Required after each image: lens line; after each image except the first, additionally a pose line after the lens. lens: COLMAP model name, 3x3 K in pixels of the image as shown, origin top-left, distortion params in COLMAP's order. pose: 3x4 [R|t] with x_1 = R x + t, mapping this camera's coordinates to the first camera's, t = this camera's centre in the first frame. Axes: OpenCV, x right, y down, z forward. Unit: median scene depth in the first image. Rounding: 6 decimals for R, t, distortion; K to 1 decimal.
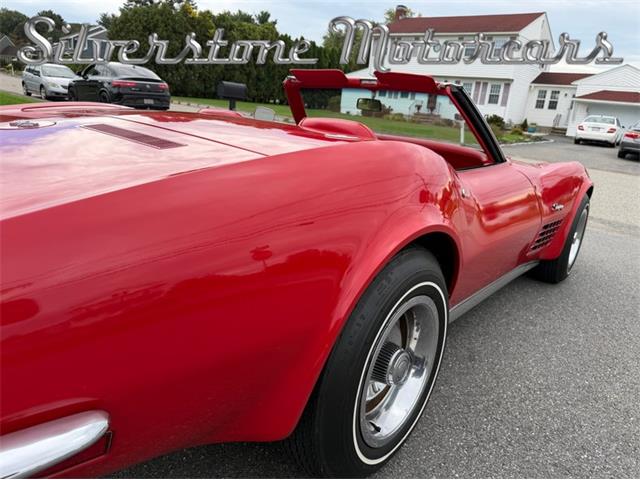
lens RADIAL K [[457.0, 0, 317.8], [0, 457.0, 246.2], [0, 0, 1]] dist [0.020895, -0.029187]
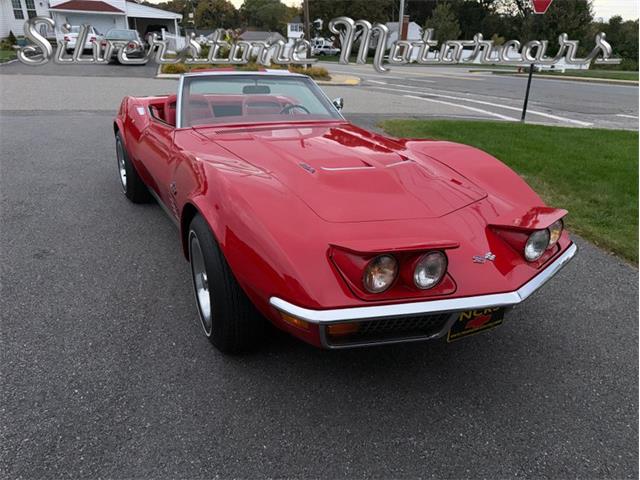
lens RADIAL K [[457.0, 0, 326.2], [0, 457.0, 248.1], [0, 0, 1]] dist [0.020895, -0.029187]
pose [[0.565473, -0.403191, 0.719497, -0.058688], [0.259787, 0.915031, 0.308590, 0.021954], [-0.782784, 0.012417, 0.622170, -0.139024]]
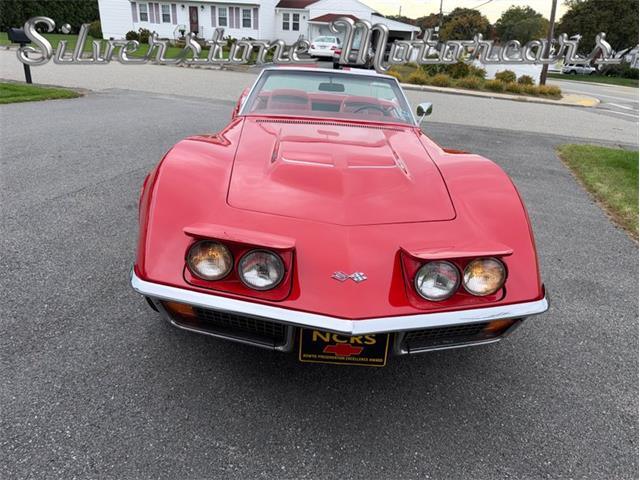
lens RADIAL K [[457.0, 0, 321.3], [0, 457.0, 244.3], [0, 0, 1]] dist [0.020895, -0.029187]
pose [[0.891636, -0.216823, 0.397458, -0.025553], [0.154388, 0.970861, 0.183283, 0.034073], [-0.425617, -0.102059, 0.899130, -0.162894]]
